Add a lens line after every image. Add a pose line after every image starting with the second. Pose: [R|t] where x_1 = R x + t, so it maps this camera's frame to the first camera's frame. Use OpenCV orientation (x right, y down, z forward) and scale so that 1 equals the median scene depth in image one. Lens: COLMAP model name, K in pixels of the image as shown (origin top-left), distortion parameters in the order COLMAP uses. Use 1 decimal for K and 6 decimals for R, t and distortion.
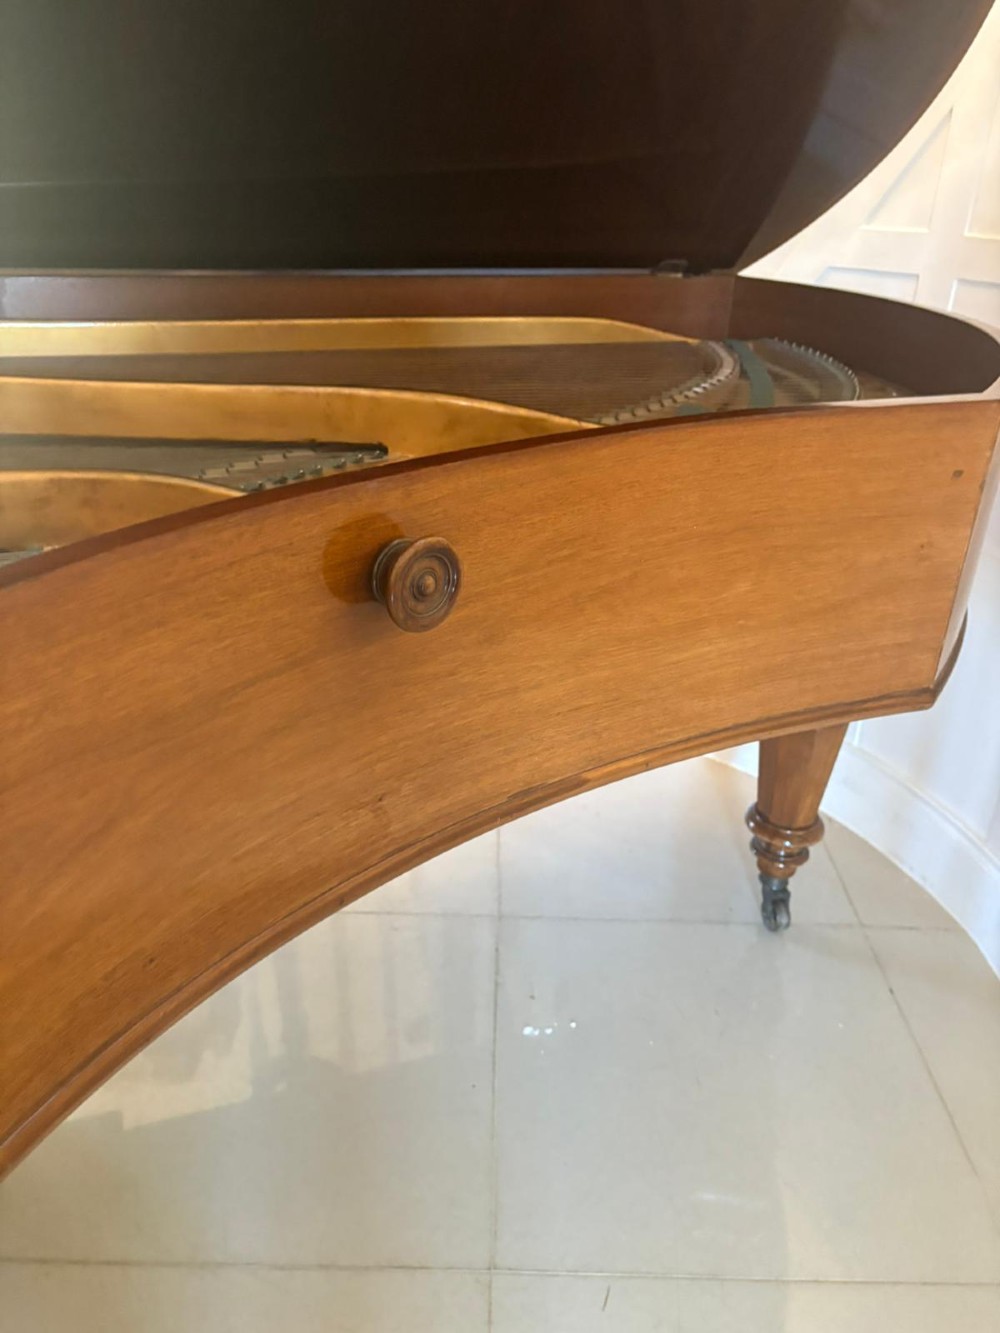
lens RADIAL K [[1007.9, 0, 500.0], [0, 1007.9, 666.5], [0, 0, 1]] dist [0.017346, -0.006949]
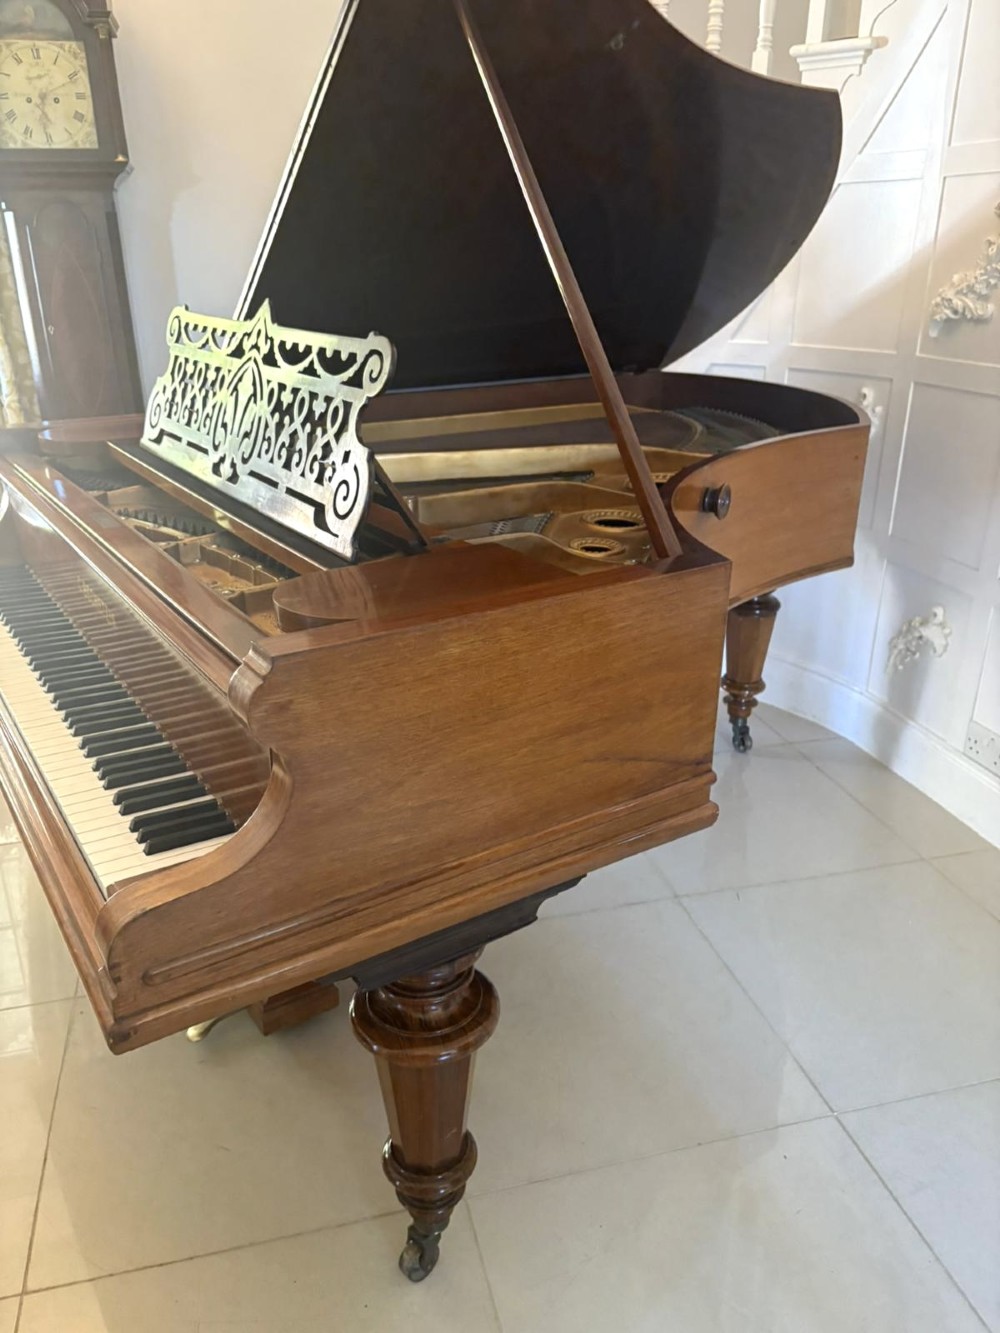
lens RADIAL K [[1000.9, 0, 493.0], [0, 1000.9, 675.7], [0, 0, 1]] dist [0.028664, -0.025138]
pose [[0.965957, -0.126735, 0.225534, -0.510260], [0.139874, 0.989227, -0.043199, 0.156902], [-0.217629, 0.073275, 0.973277, -0.564221]]
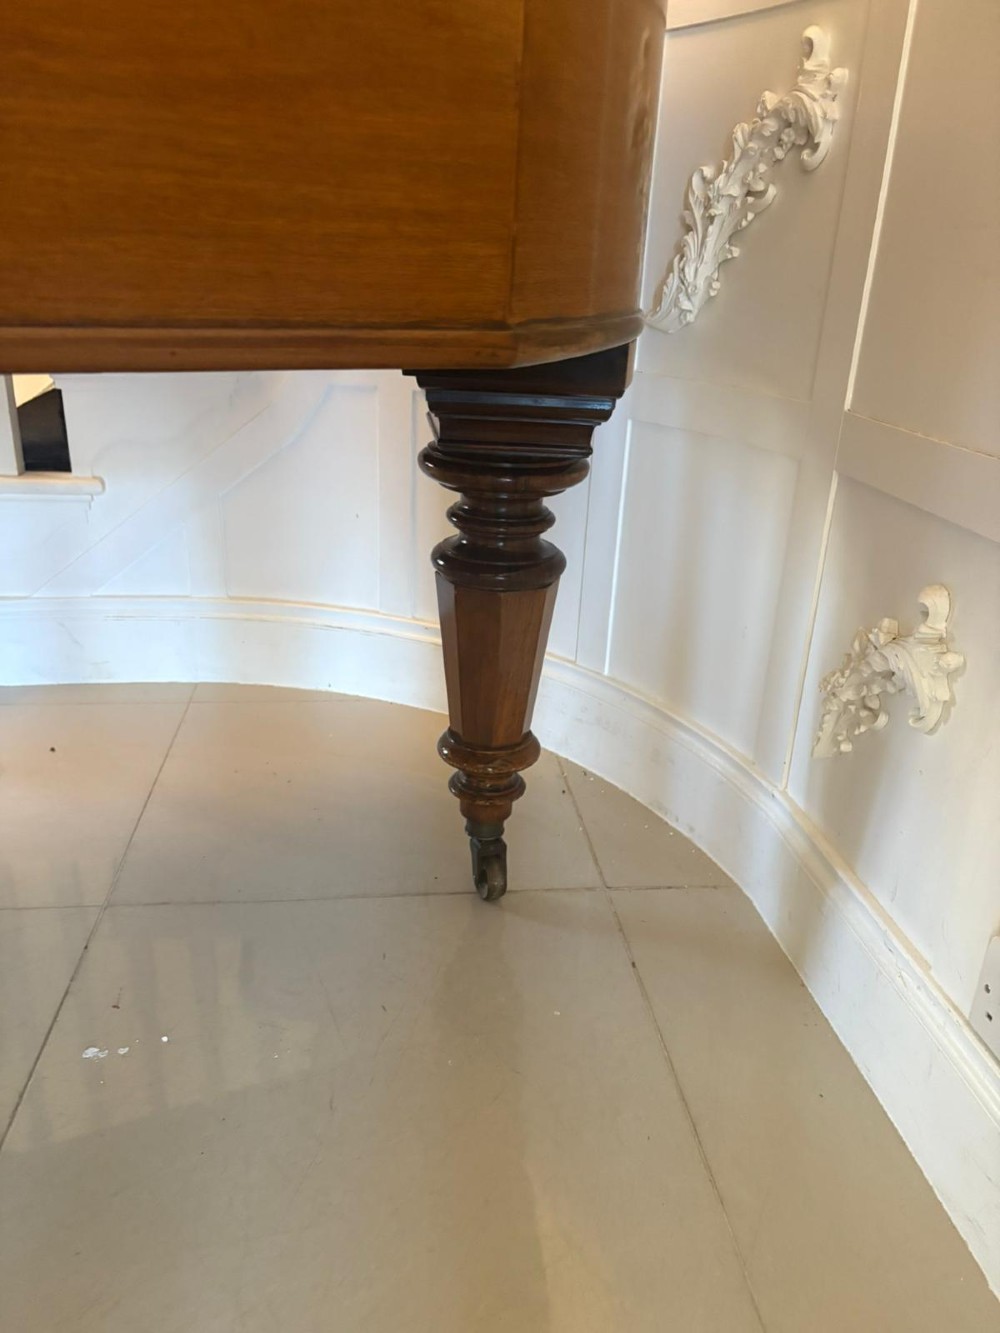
lens RADIAL K [[1000.9, 0, 493.0], [0, 1000.9, 675.7], [0, 0, 1]] dist [0.028664, -0.025138]
pose [[0.992974, -0.034902, 0.113065, 0.205309], [0.042378, 0.997024, -0.064406, 0.151561], [-0.110481, 0.068745, 0.991498, 0.267347]]
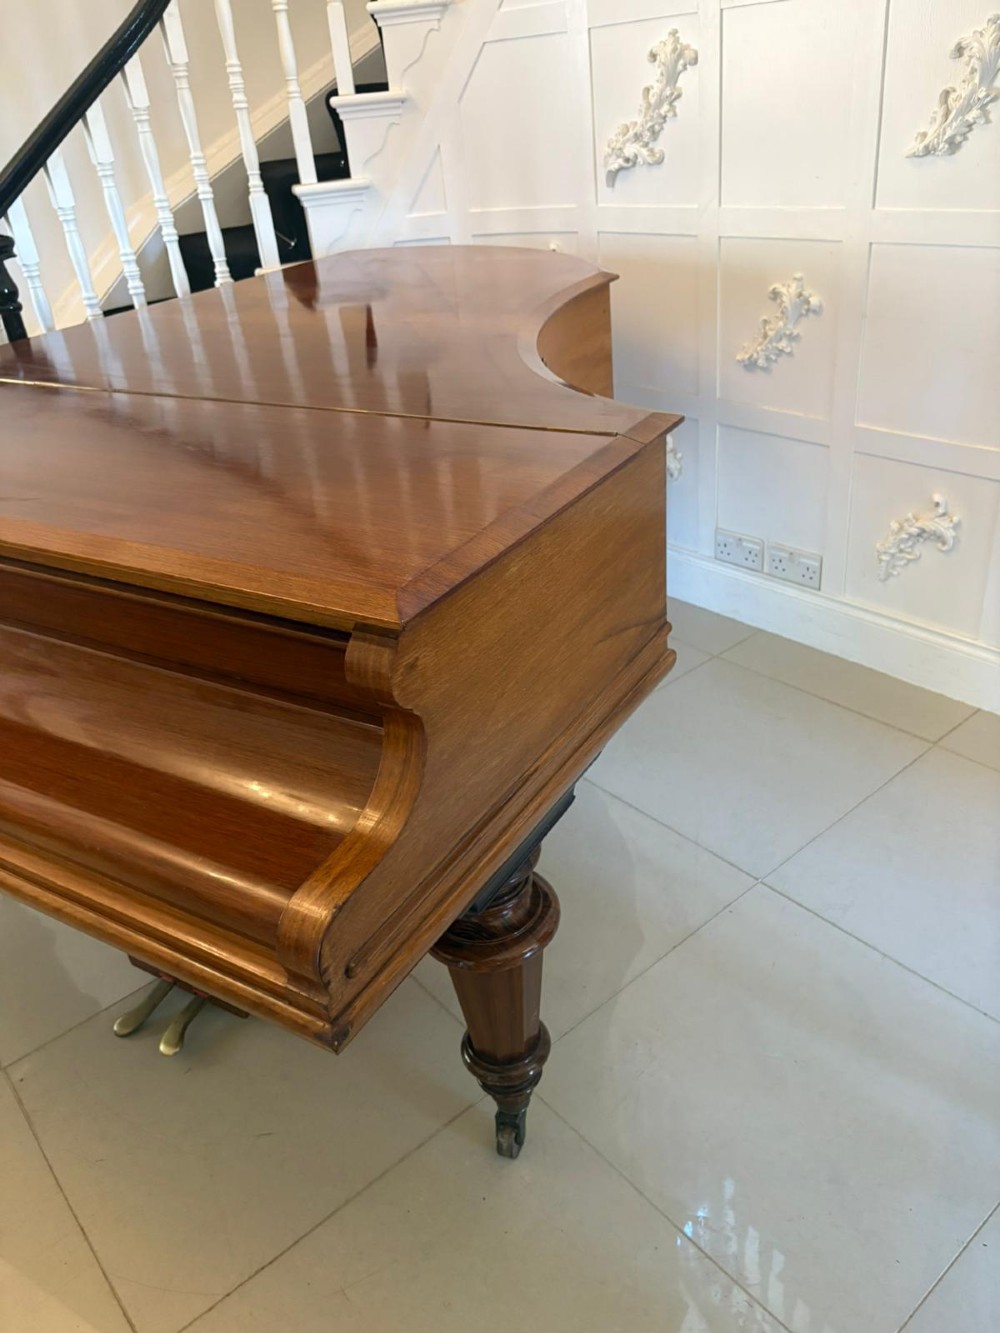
lens RADIAL K [[1007.9, 0, 500.0], [0, 1007.9, 666.5], [0, 0, 1]] dist [0.017346, -0.006949]
pose [[0.754762, -0.408418, 0.513351, -0.744817], [0.389644, 0.908661, 0.150043, 0.070472], [-0.527742, 0.086778, 0.844960, -0.488251]]
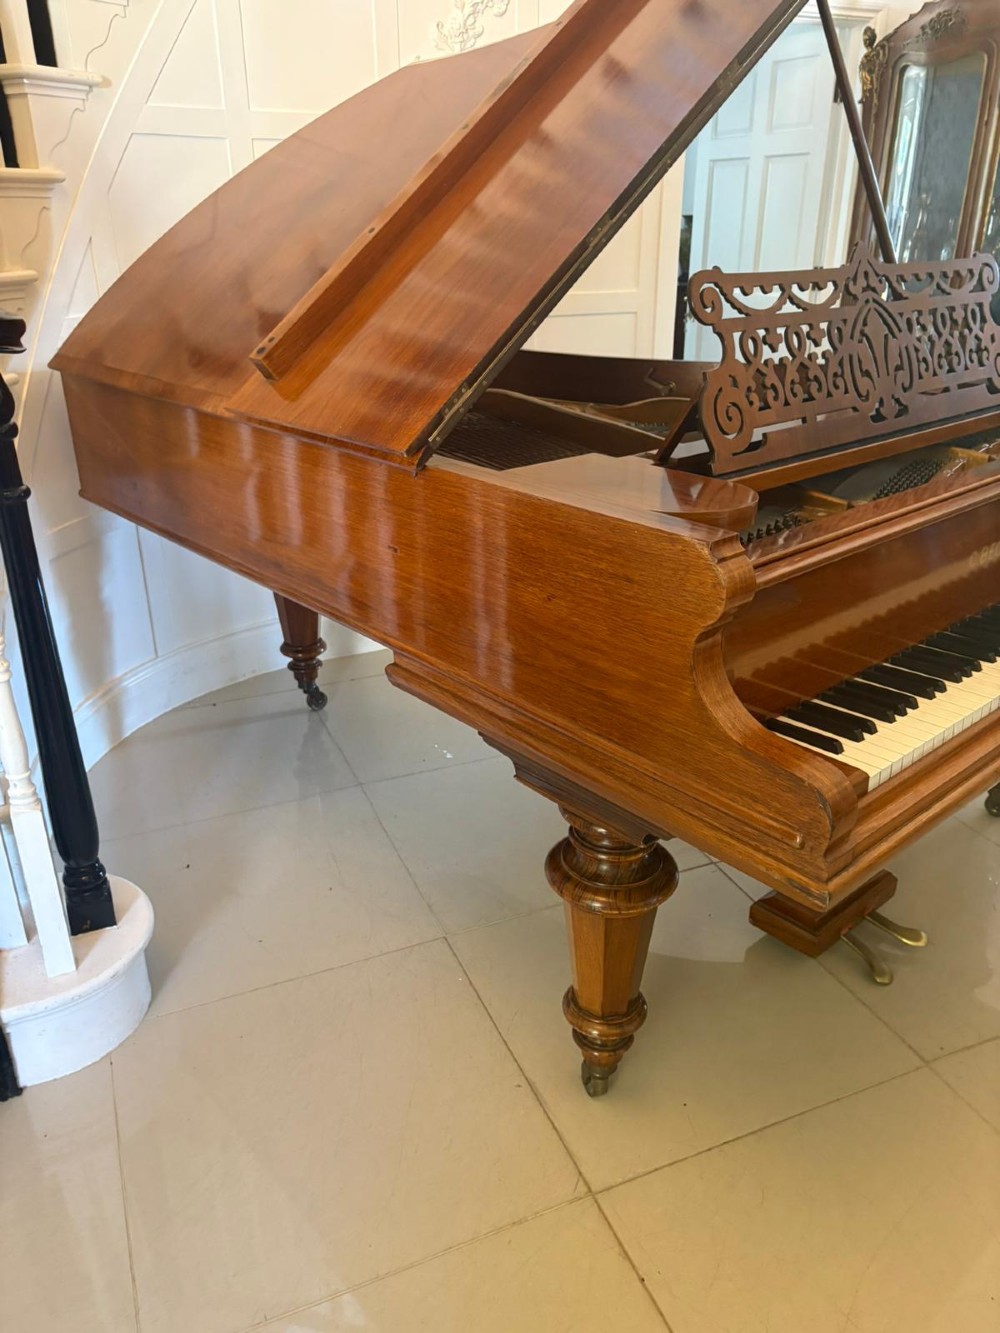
lens RADIAL K [[1048.1, 0, 497.8], [0, 1048.1, 674.6], [0, 0, 1]] dist [0.024462, -0.005647]
pose [[-0.394538, -0.391250, 0.831423, -1.321128], [0.406084, 0.737428, 0.539718, -0.632008], [-0.824279, 0.550567, -0.132063, 0.996028]]
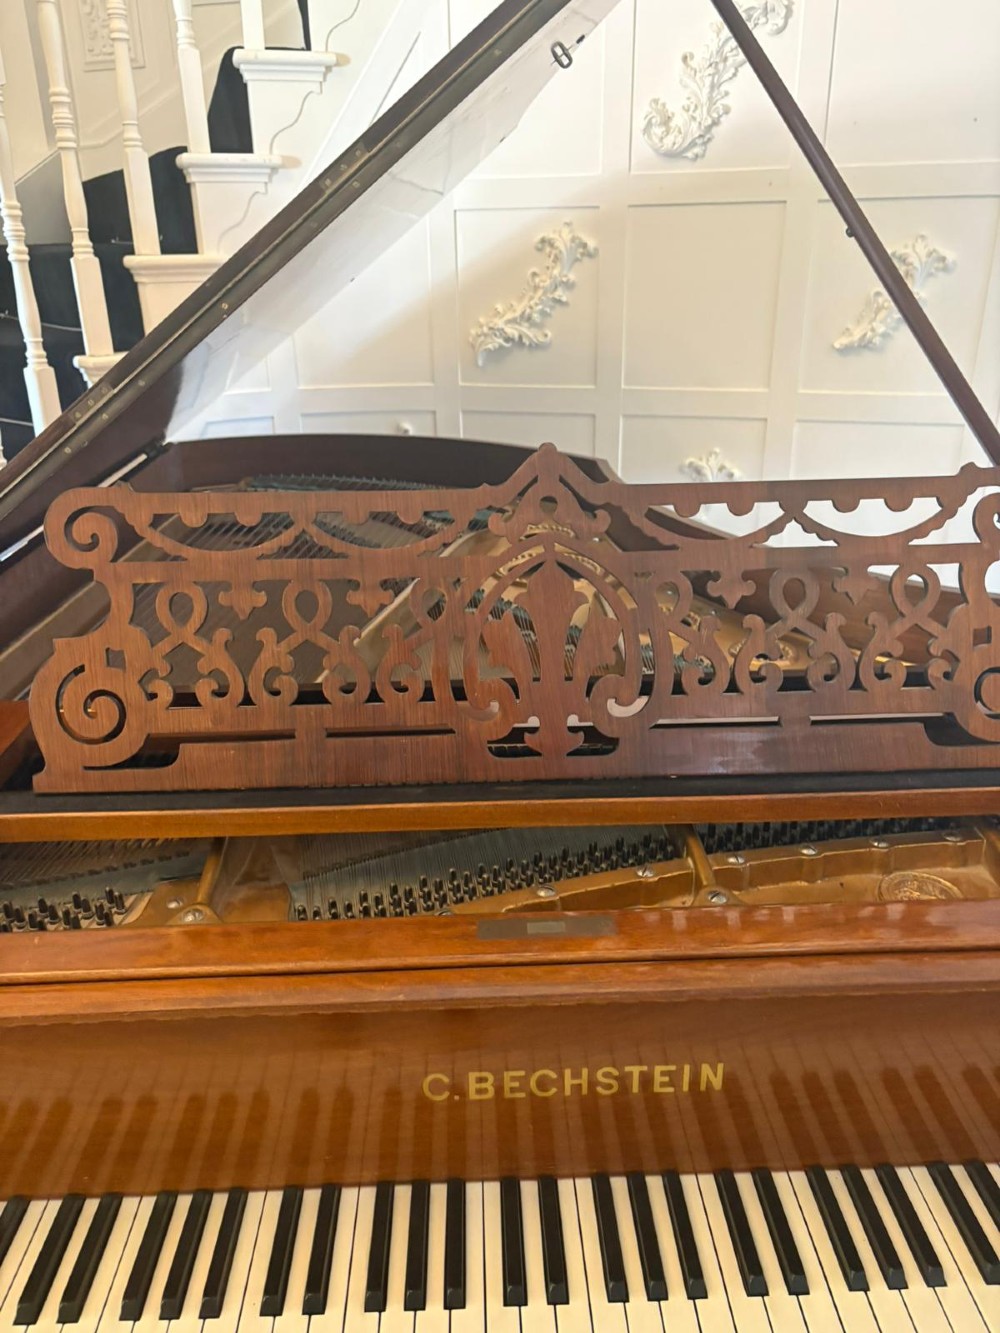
lens RADIAL K [[1000.9, 0, 493.0], [0, 1000.9, 675.7], [0, 0, 1]] dist [0.028664, -0.025138]
pose [[0.291711, -0.416069, 0.861273, -0.979869], [0.451393, 0.853745, 0.259547, -0.298530], [-0.843296, 0.313060, 0.436858, 0.178626]]
